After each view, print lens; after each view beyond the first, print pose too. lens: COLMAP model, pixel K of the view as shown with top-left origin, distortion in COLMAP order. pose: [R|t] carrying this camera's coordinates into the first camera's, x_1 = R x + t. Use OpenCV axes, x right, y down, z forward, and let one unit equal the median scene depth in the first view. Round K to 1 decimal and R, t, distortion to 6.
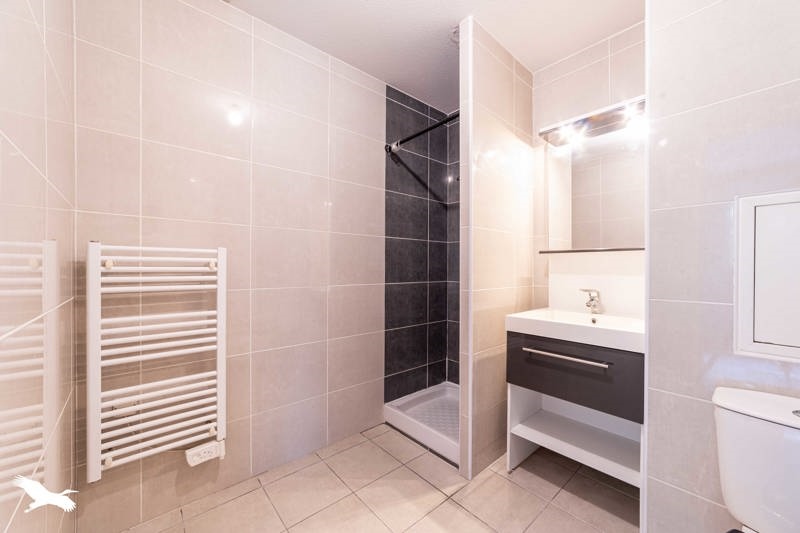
lens RADIAL K [[300.1, 0, 401.3], [0, 300.1, 269.3], [0, 0, 1]] dist [0.000788, 0.001688]
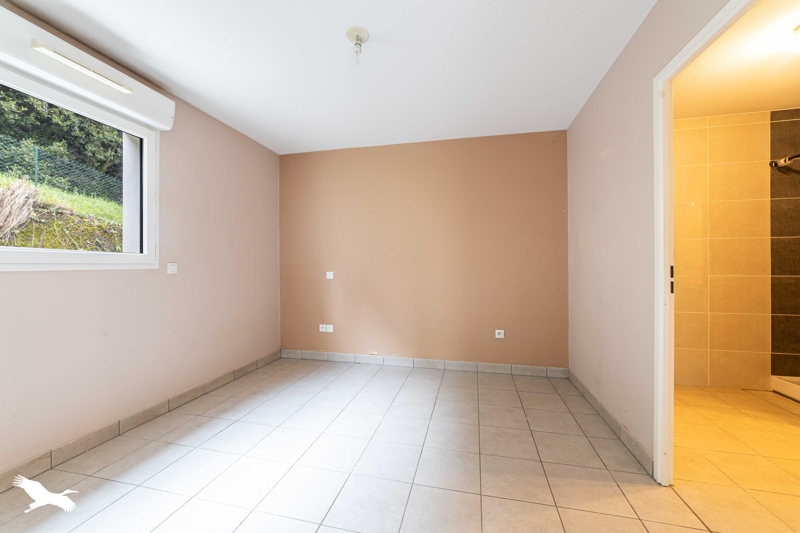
lens RADIAL K [[300.1, 0, 401.0], [0, 300.1, 263.3], [0, 0, 1]] dist [0.000788, 0.001688]
pose [[0.591272, -0.007784, -0.806435, 0.045537], [0.006584, 0.999967, -0.004825, -0.007342], [0.806445, -0.002457, 0.591304, -0.929730]]
